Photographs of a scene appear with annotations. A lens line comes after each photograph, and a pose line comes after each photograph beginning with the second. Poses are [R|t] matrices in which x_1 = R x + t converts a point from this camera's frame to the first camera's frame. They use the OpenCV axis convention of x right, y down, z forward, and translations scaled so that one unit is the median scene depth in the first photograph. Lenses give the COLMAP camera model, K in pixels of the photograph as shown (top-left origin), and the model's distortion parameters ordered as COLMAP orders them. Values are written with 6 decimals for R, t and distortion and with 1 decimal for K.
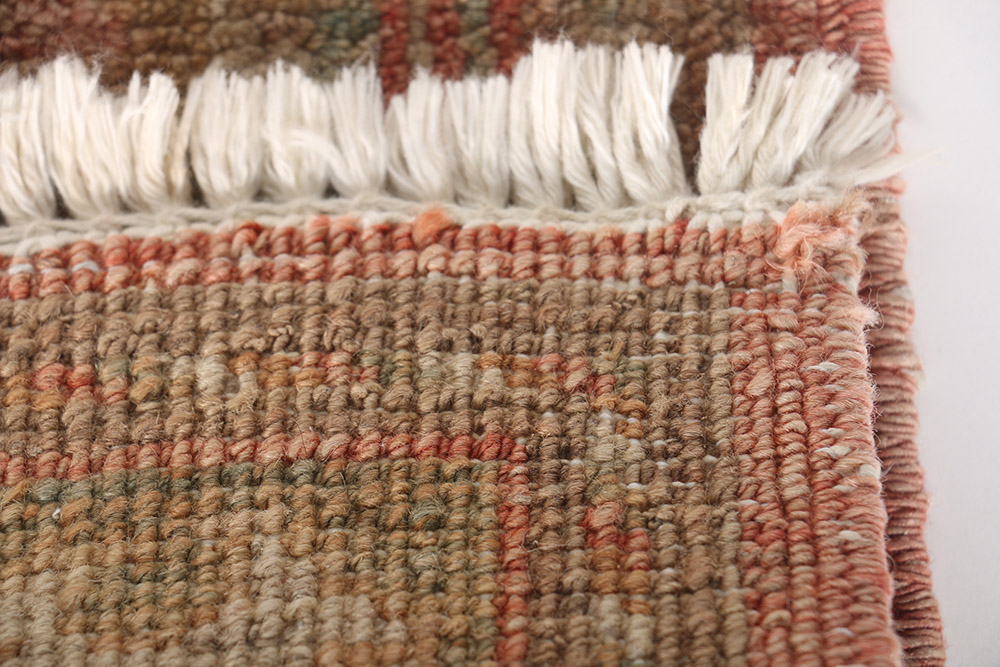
lens RADIAL K [[6128.3, 0, 498.3], [0, 6128.3, 332.8], [0, 0, 1]] dist [1.031797, 0.000000]
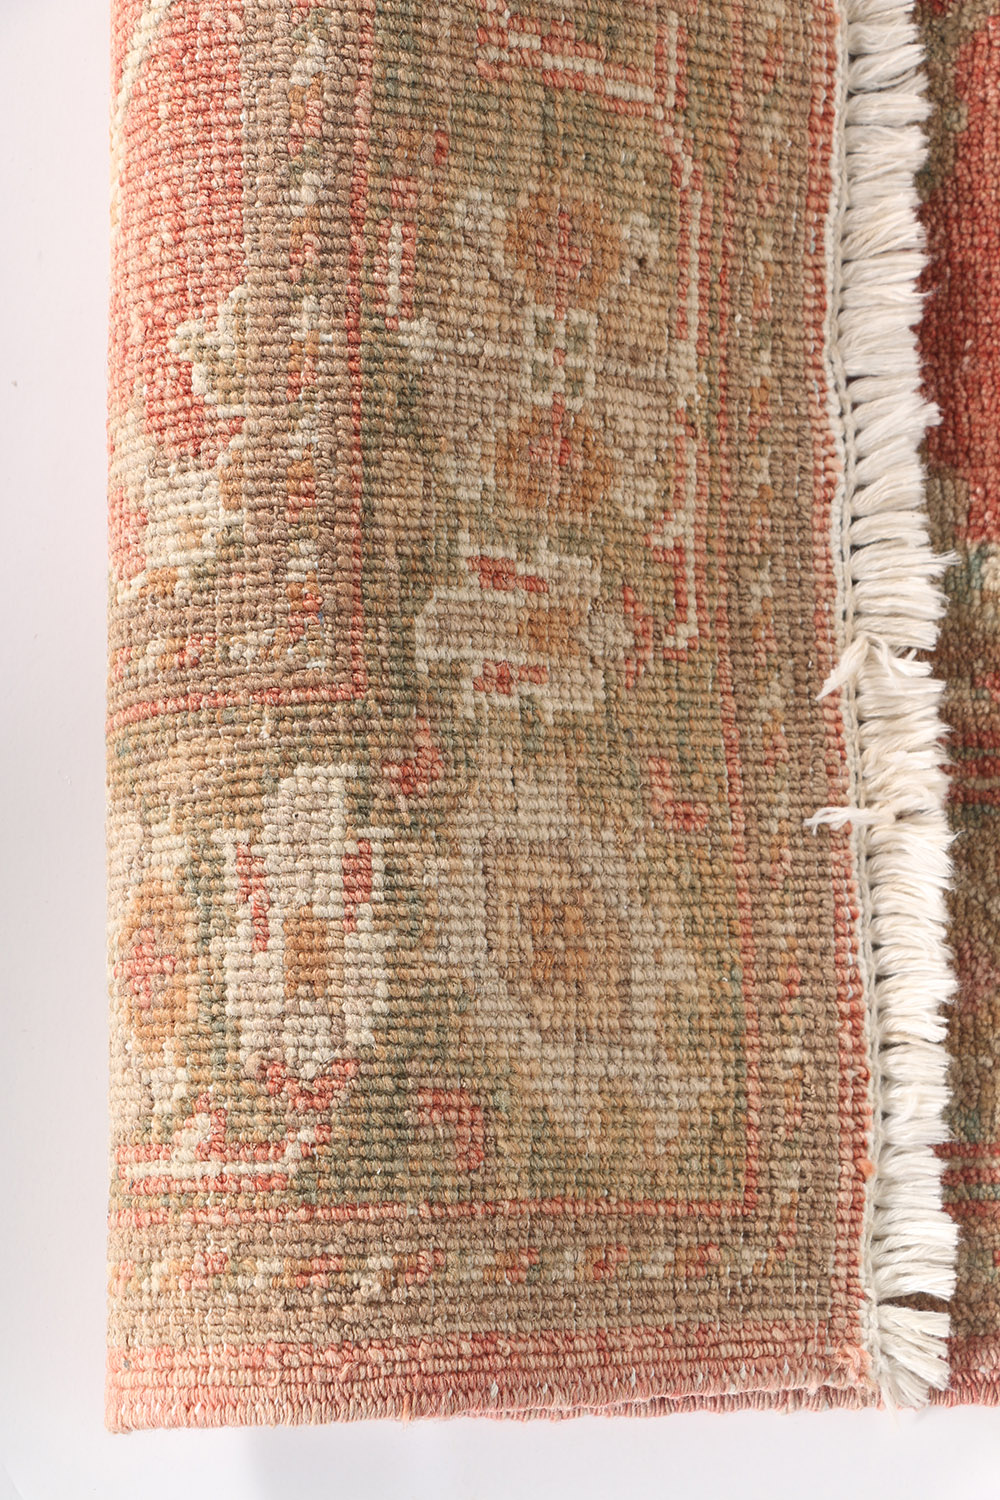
lens RADIAL K [[4243.9, 0, 494.7], [0, 4243.9, 754.1], [0, 0, 1]] dist [0.454423, 0.000000]
pose [[-0.039477, 0.997576, -0.057307, -0.061015], [-0.994328, -0.033550, 0.100928, -0.033711], [0.098761, 0.060966, 0.993242, -0.400280]]
